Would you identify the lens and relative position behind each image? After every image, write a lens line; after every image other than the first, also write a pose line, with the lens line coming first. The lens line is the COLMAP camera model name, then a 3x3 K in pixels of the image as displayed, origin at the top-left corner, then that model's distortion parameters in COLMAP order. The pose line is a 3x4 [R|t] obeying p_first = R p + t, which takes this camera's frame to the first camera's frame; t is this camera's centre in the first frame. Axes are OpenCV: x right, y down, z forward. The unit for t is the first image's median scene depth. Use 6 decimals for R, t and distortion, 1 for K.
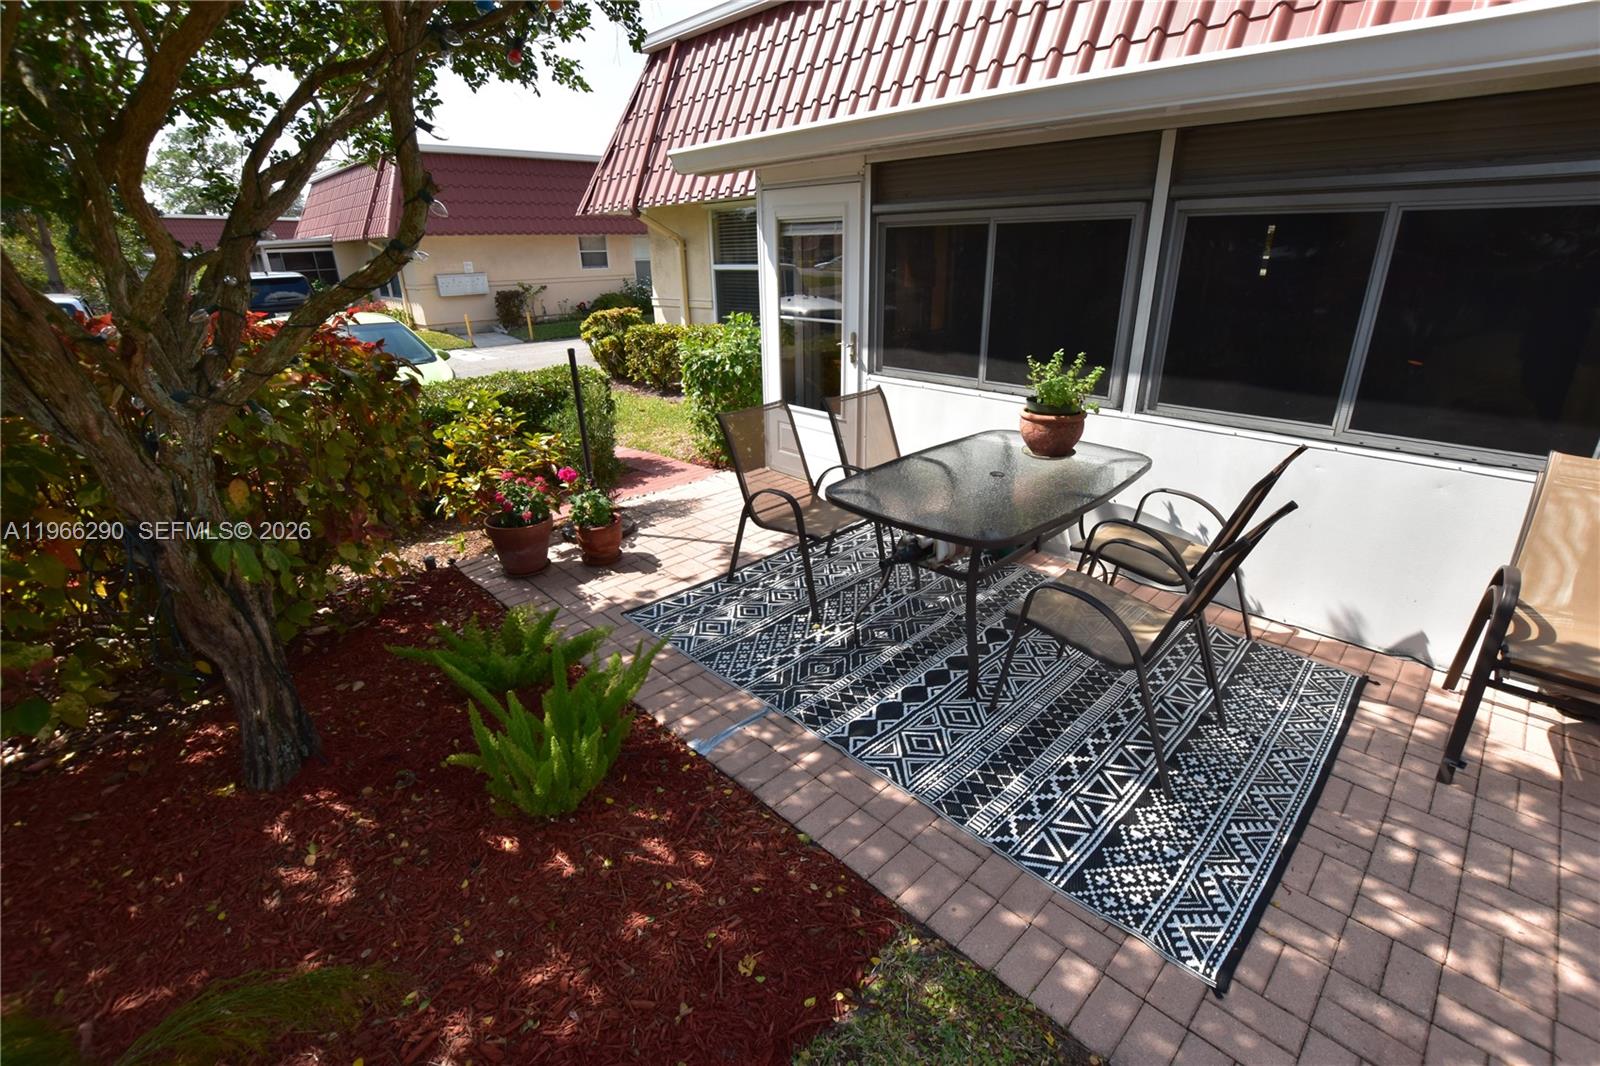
lens RADIAL K [[705.7, 0, 803.3], [0, 705.7, 530.3], [0, 0, 1]] dist [-0.037972, 0.006852]
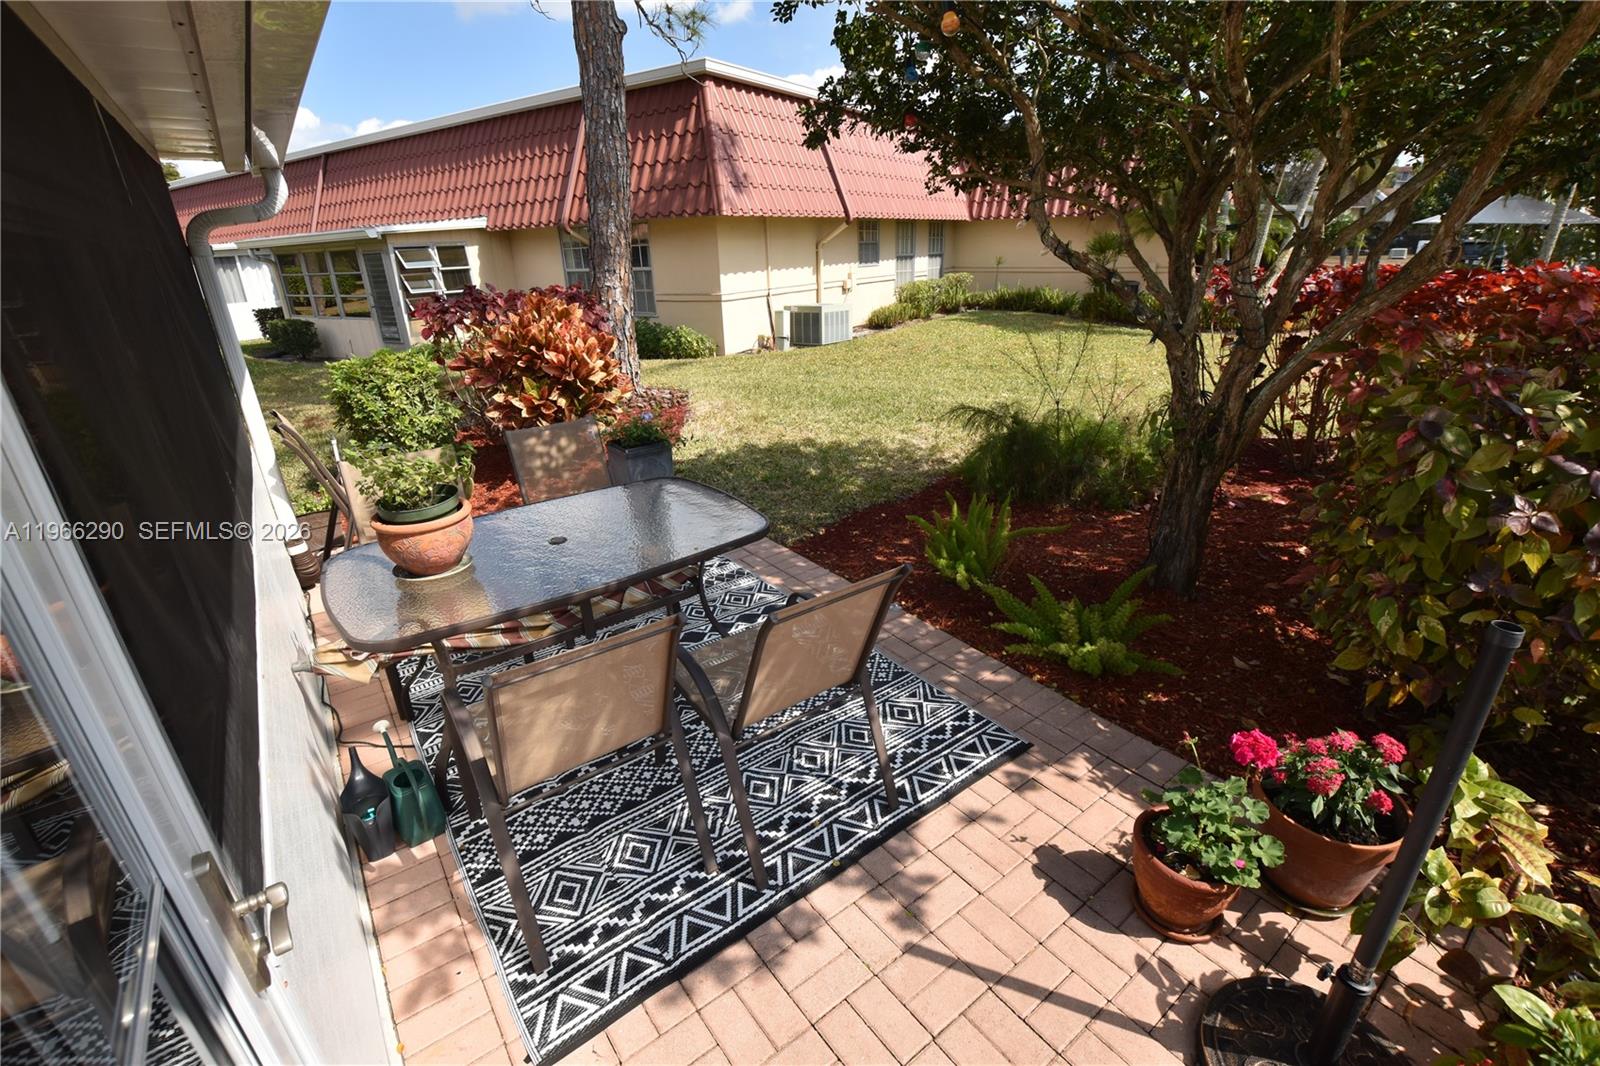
lens RADIAL K [[705.7, 0, 807.8], [0, 705.7, 530.4], [0, 0, 1]] dist [-0.037972, 0.006852]
pose [[-0.991385, -0.006133, 0.130840, -0.133346], [0.086695, 0.718067, 0.690553, -0.655040], [-0.098187, 0.695947, -0.711349, 1.583657]]
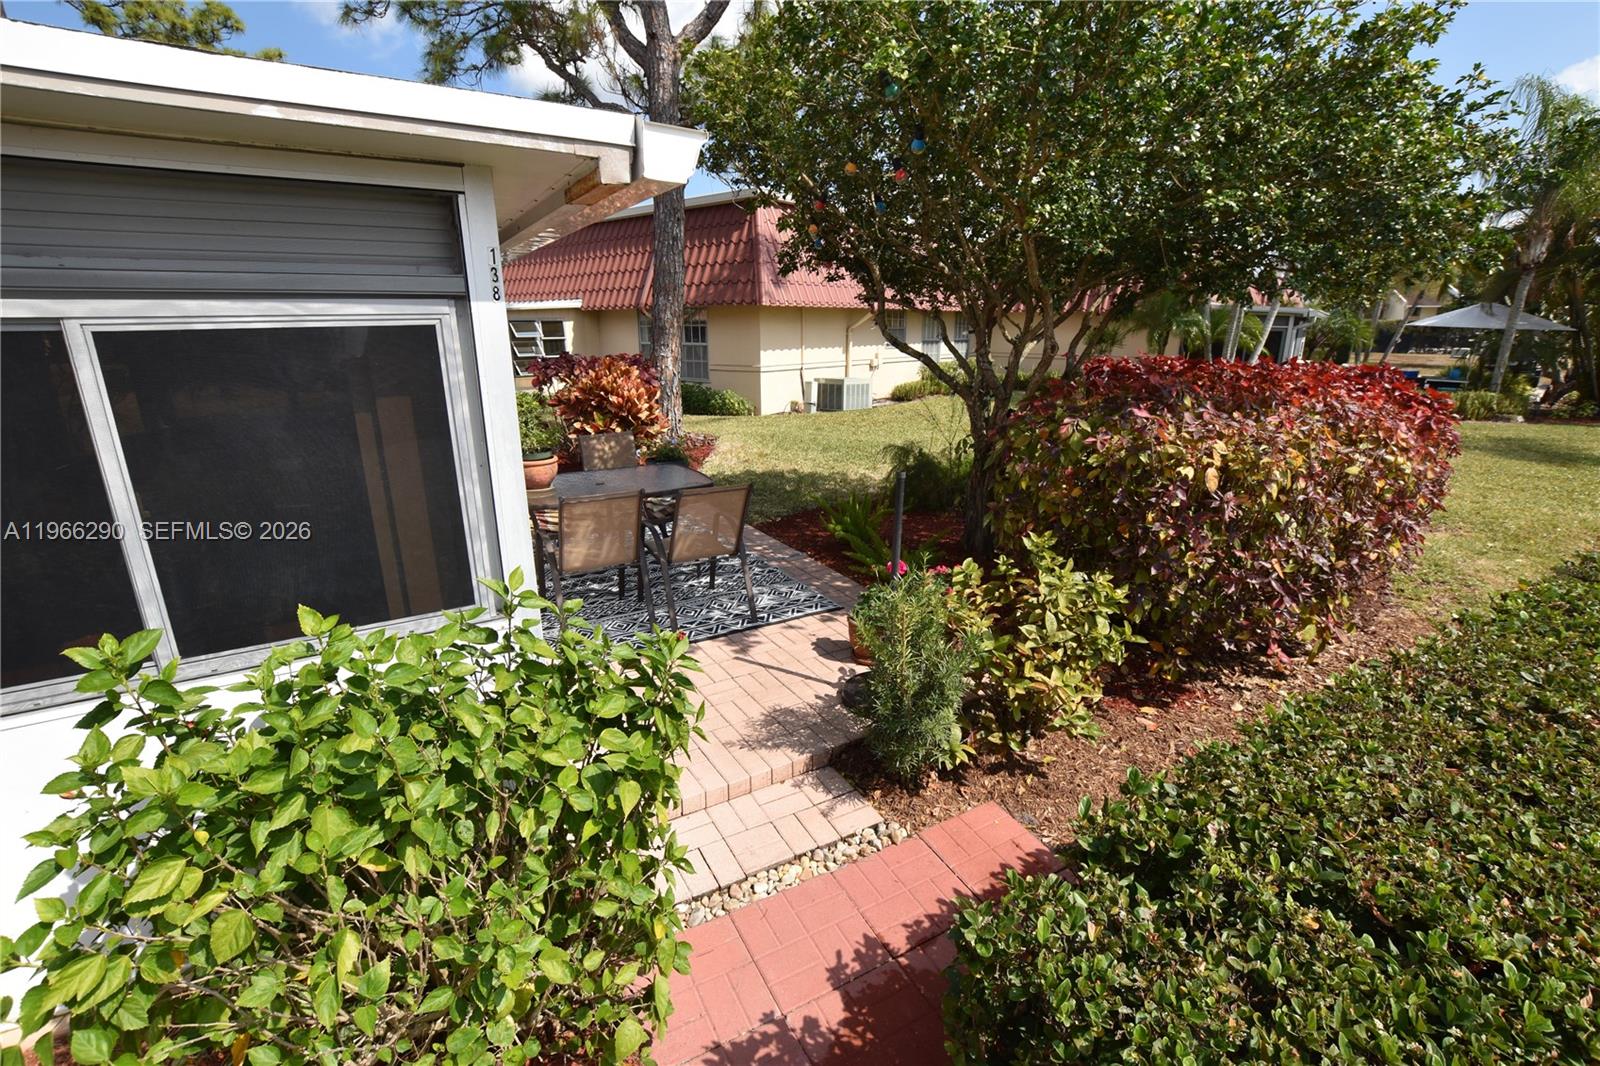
lens RADIAL K [[705.7, 0, 805.3], [0, 705.7, 531.8], [0, 0, 1]] dist [-0.037972, 0.006852]
pose [[-0.973482, -0.048605, 0.223540, -0.543192], [0.099638, 0.789527, 0.605573, -0.922125], [-0.205925, 0.611788, -0.763748, 2.214146]]
